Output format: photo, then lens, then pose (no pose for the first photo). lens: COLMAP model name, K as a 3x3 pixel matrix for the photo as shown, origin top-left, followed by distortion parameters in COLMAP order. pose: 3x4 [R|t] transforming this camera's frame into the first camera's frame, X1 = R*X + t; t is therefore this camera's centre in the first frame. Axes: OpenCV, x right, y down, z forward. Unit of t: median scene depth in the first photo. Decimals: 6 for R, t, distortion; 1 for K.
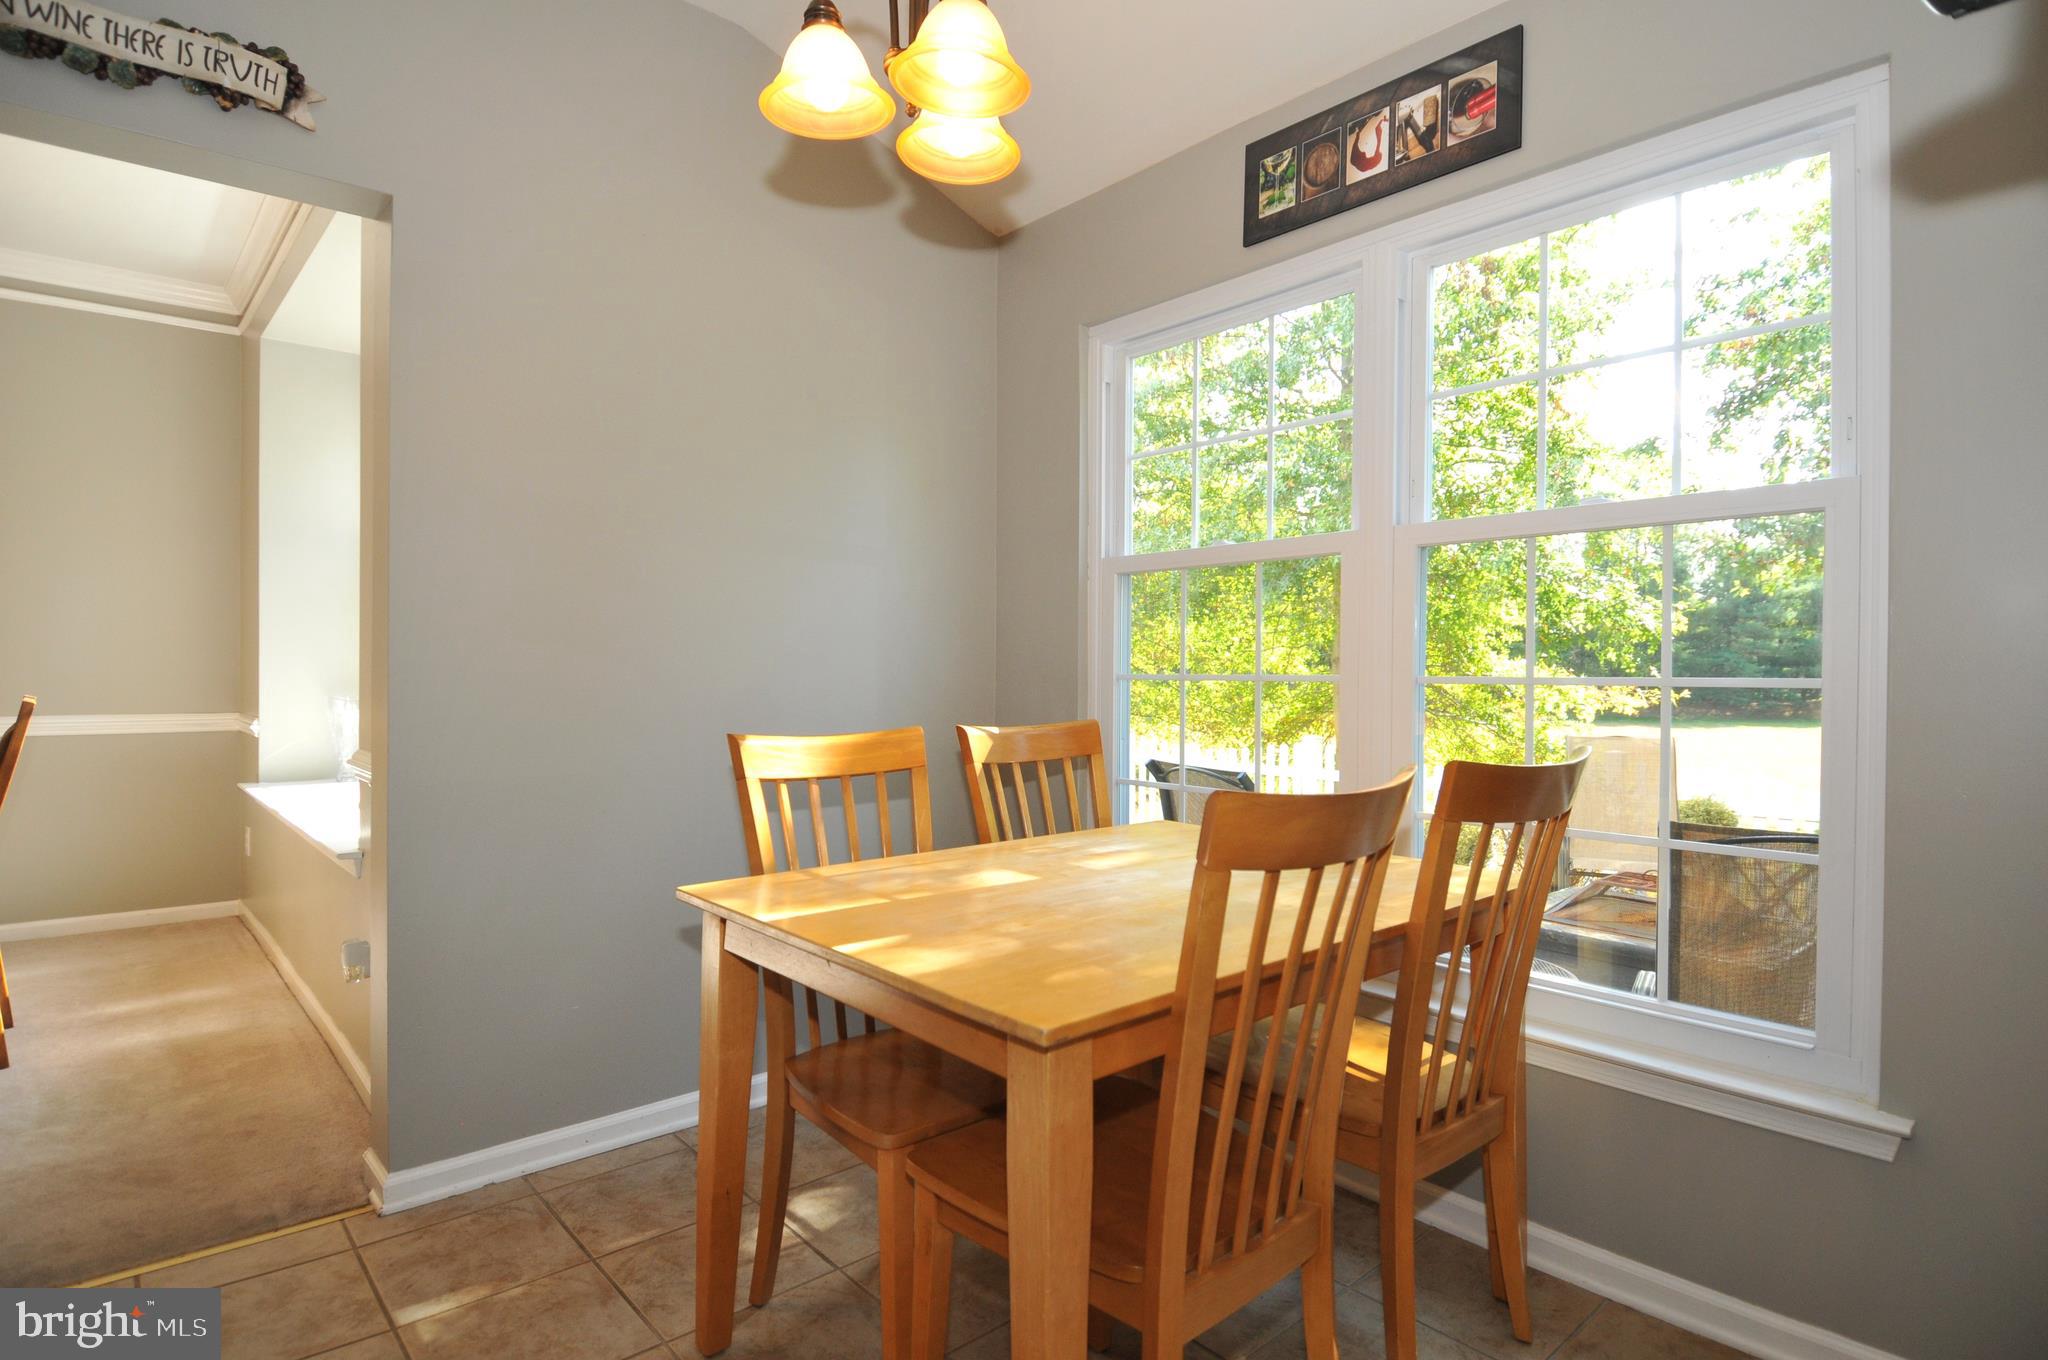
lens RADIAL K [[1074.0, 0, 1019.9], [0, 1074.0, 666.4], [0, 0, 1]] dist [-0.006221, -0.000054]
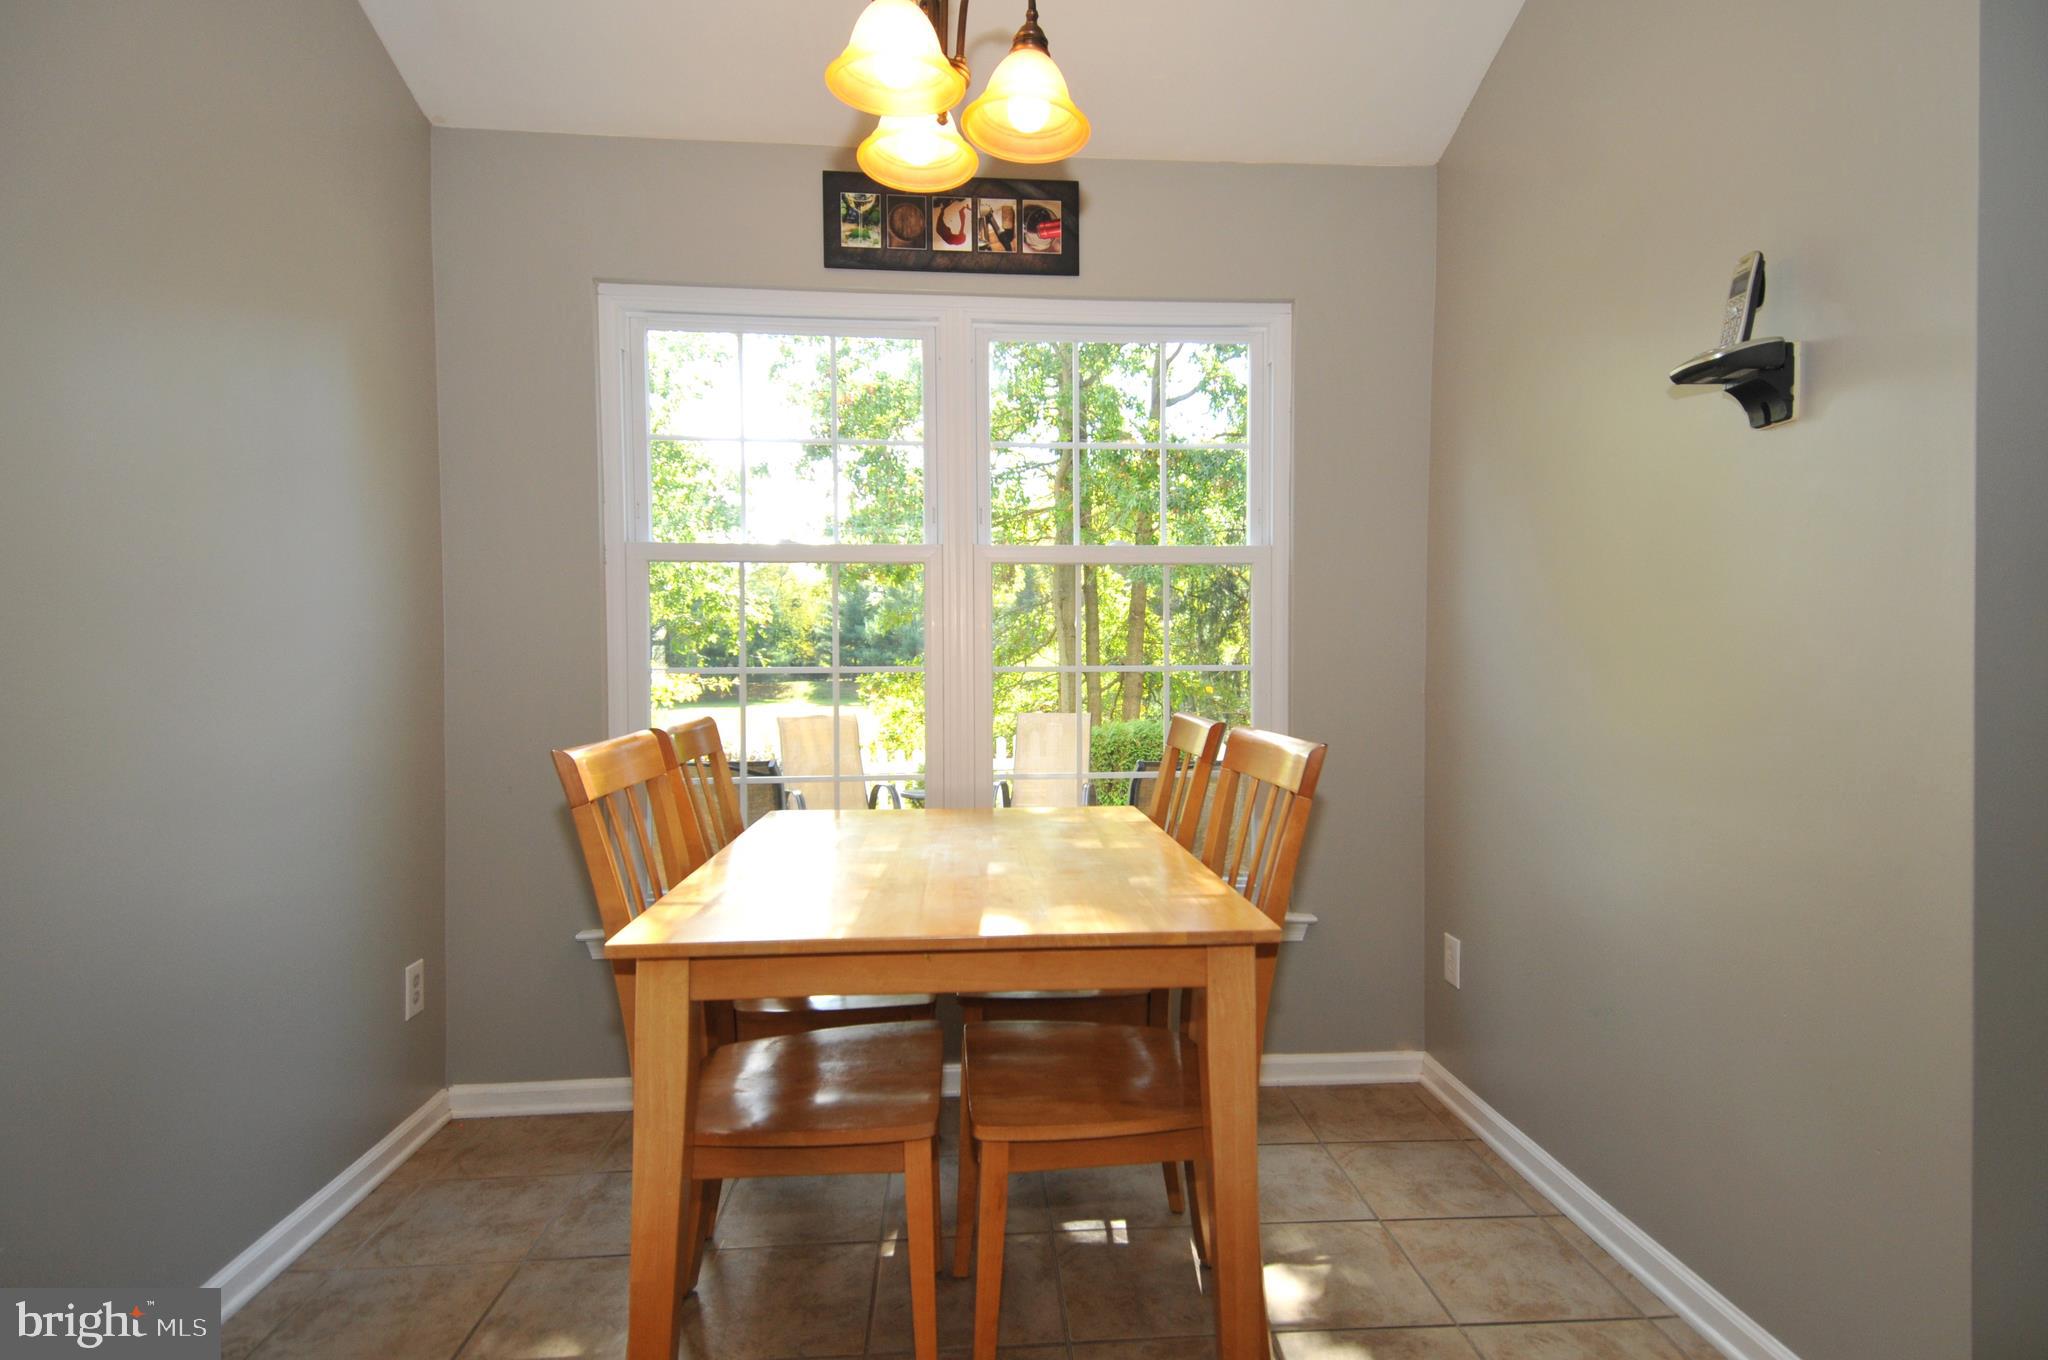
lens RADIAL K [[1074.0, 0, 1040.9], [0, 1074.0, 688.9], [0, 0, 1]] dist [-0.006221, -0.000054]
pose [[0.586107, -0.022633, 0.809918, -0.601842], [-0.002092, 0.999564, 0.029447, -0.004294], [-0.810231, -0.018954, 0.585804, 0.215352]]
